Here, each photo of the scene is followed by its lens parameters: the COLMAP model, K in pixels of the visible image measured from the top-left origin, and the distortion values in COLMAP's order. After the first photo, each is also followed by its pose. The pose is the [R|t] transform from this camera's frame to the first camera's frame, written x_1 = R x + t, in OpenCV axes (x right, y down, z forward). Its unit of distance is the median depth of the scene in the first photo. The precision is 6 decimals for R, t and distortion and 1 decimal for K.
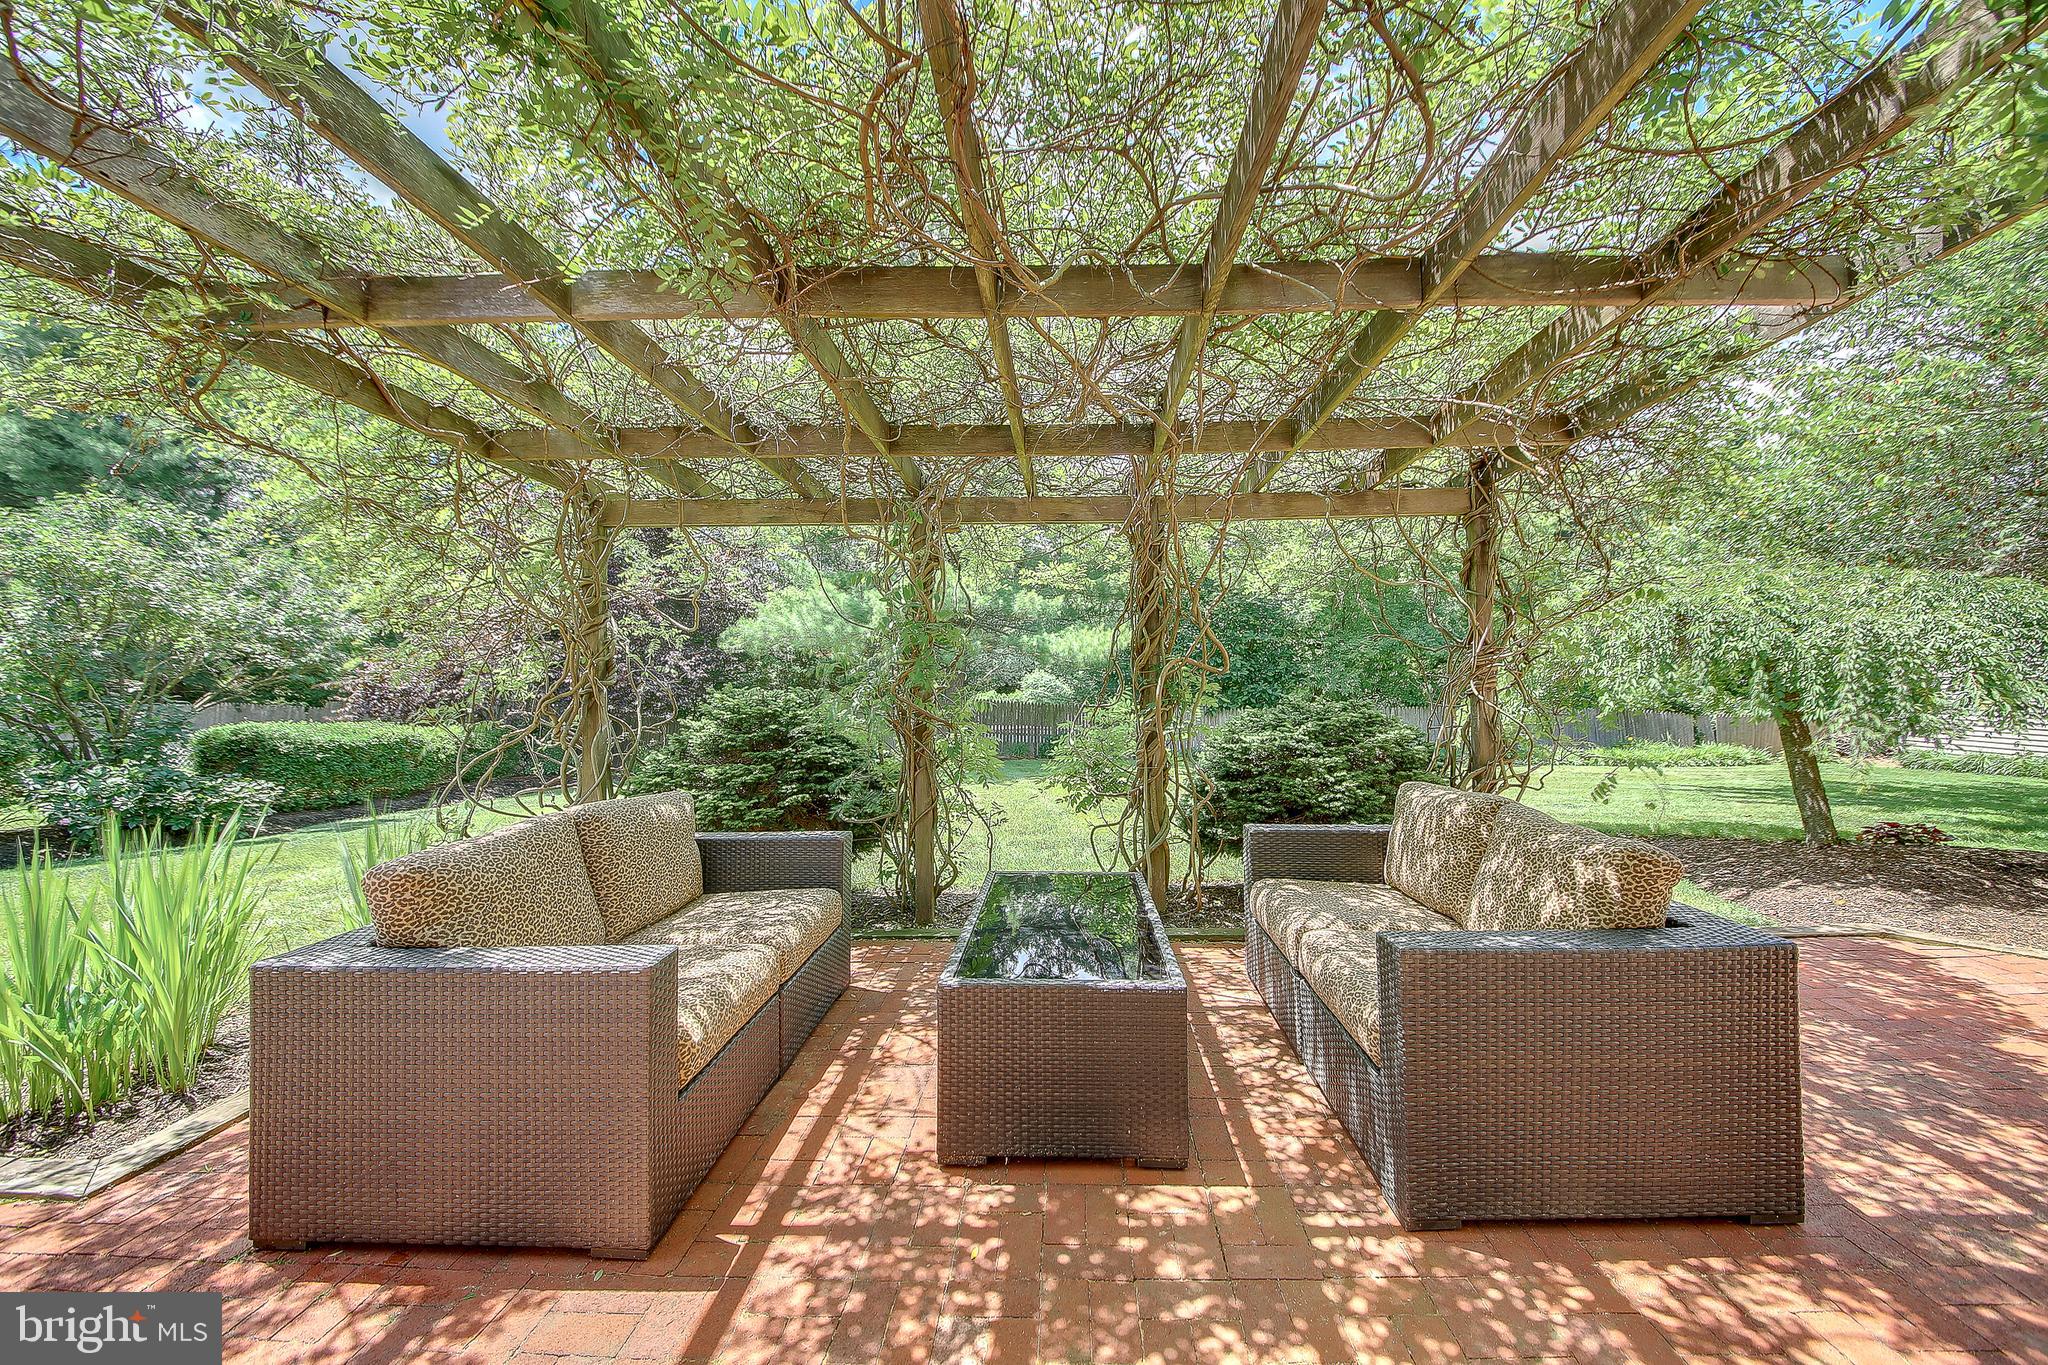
lens RADIAL K [[744.6, 0, 1018.5], [0, 744.6, 664.2], [0, 0, 1]] dist [-0.003718, -0.003169]
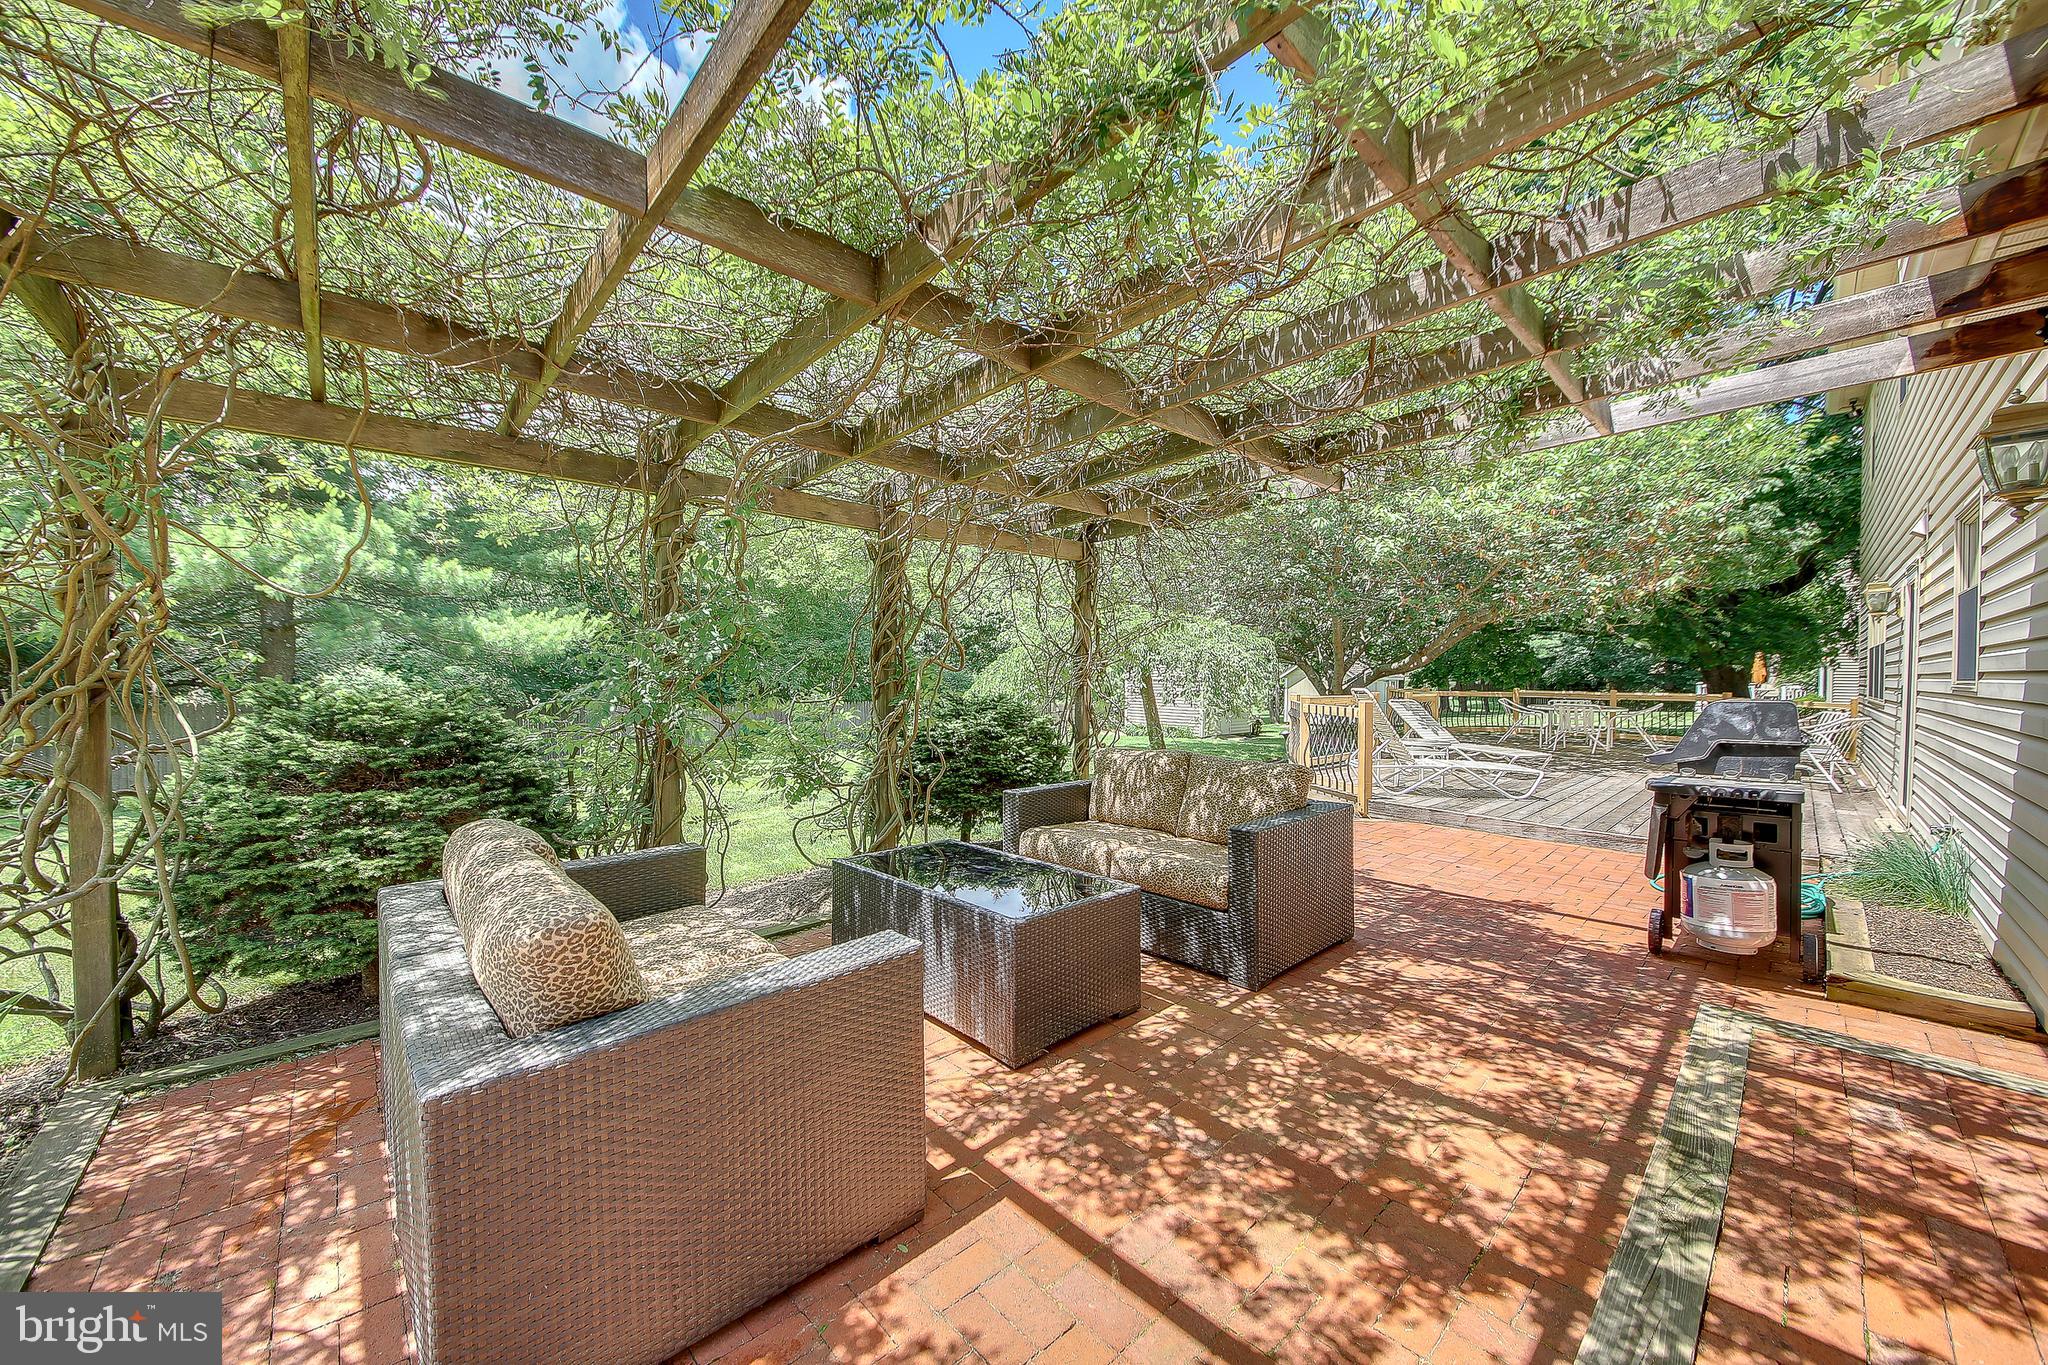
lens RADIAL K [[744.6, 0, 1007.4], [0, 744.6, 692.7], [0, 0, 1]] dist [-0.003718, -0.003169]
pose [[0.715162, -0.006154, 0.698931, -1.043188], [-0.023583, 0.999179, 0.032929, 0.011606], [-0.698560, -0.040033, 0.714431, 0.166970]]
